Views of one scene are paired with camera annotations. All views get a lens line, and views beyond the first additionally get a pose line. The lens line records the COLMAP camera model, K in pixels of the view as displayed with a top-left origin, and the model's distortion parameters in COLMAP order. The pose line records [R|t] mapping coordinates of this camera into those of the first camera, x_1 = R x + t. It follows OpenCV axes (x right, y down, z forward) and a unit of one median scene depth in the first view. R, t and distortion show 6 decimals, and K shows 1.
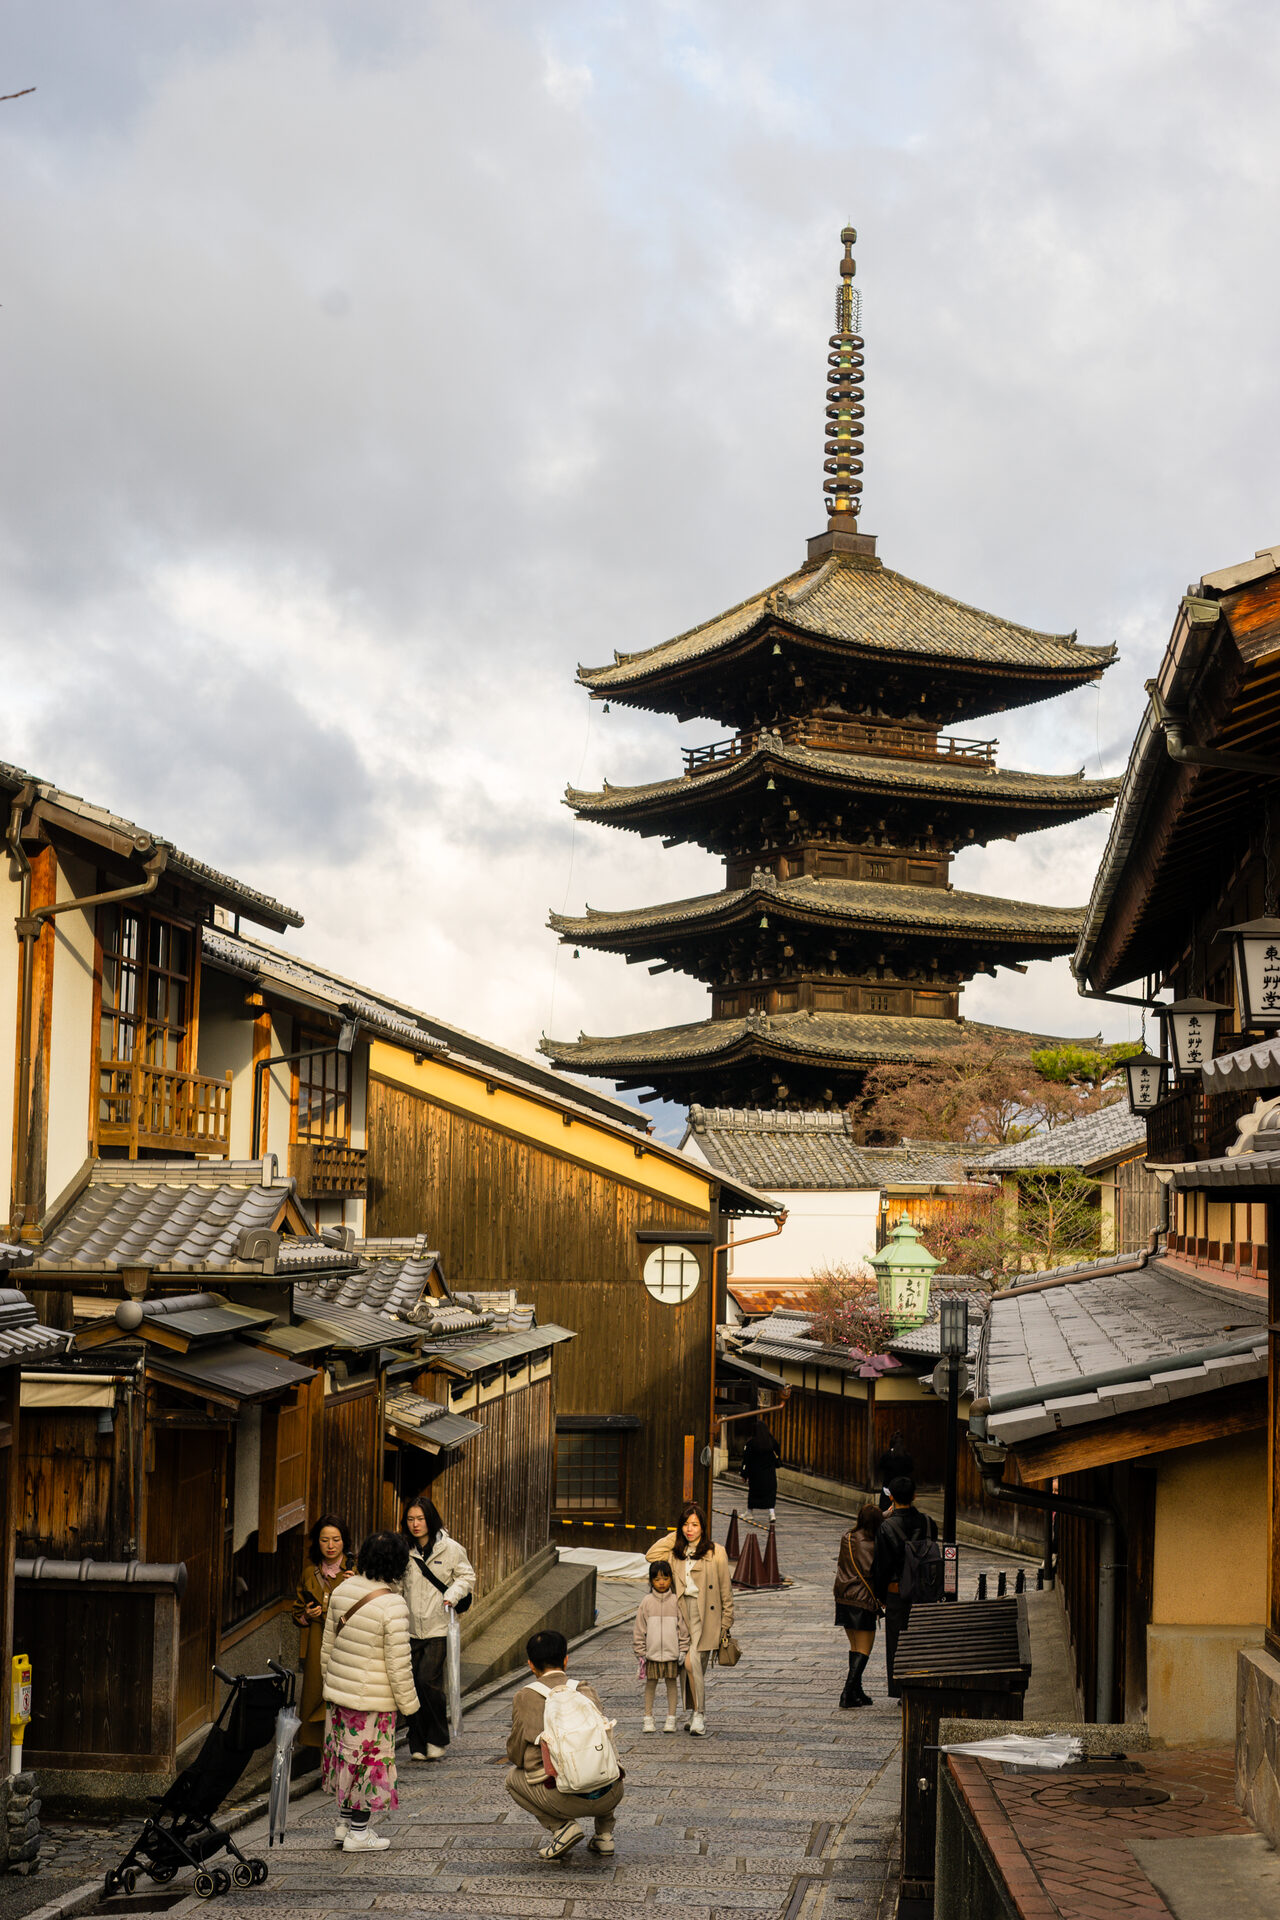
lens RADIAL K [[2854.4, 0, 641.1], [0, 2854.4, 955.7], [0, 0, 1]] dist [-0.049128, -0.015169]
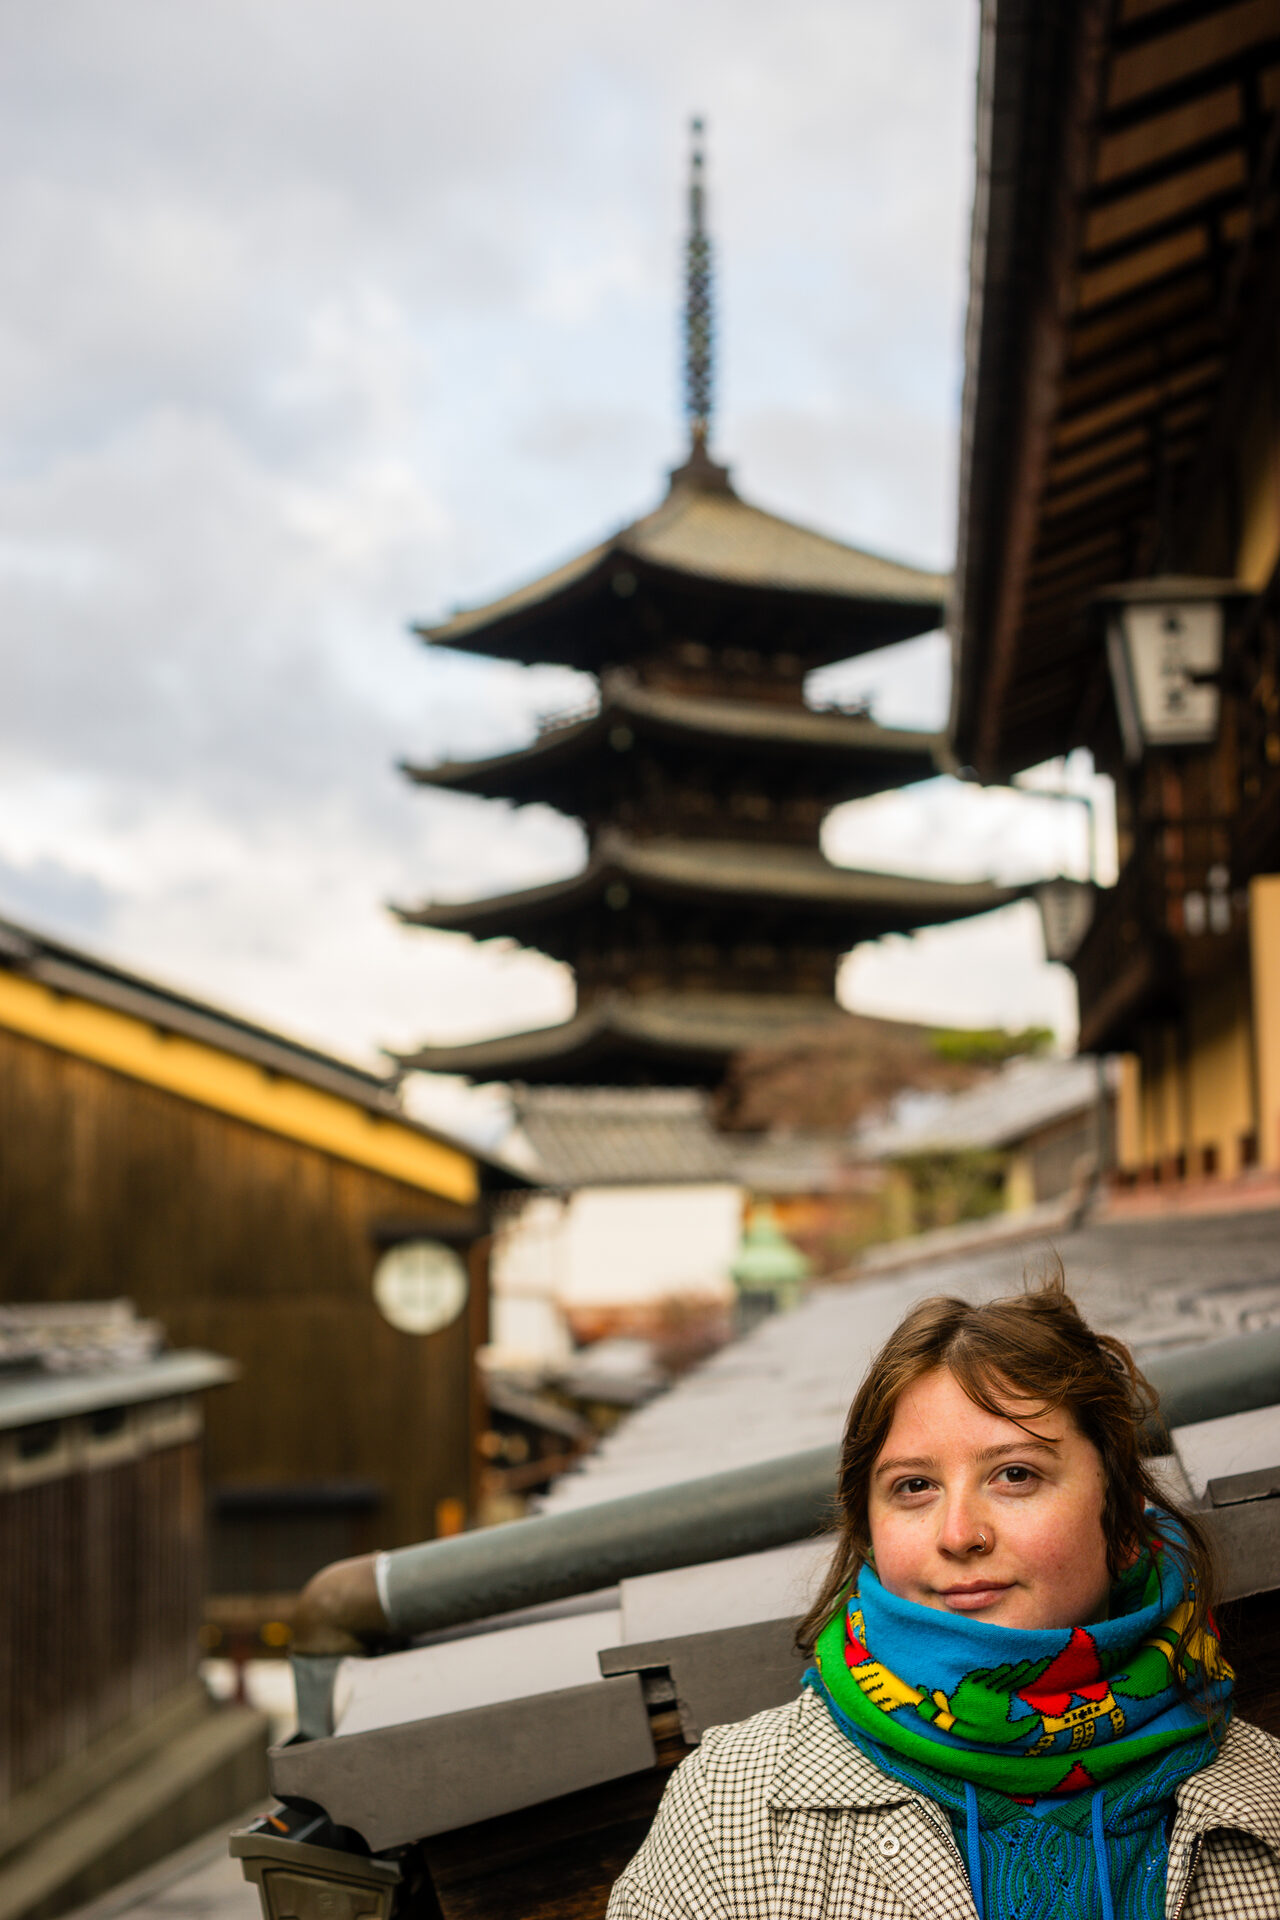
lens RADIAL K [[2252.0, 0, 640.0], [0, 2252.0, 960.0], [0, 0, 1]] dist [-0.026343, -0.011365]
pose [[0.999689, -0.023918, -0.007053, 0.073380], [0.023516, 0.998346, -0.052471, 0.060383], [0.008296, 0.052289, 0.998598, 0.427806]]
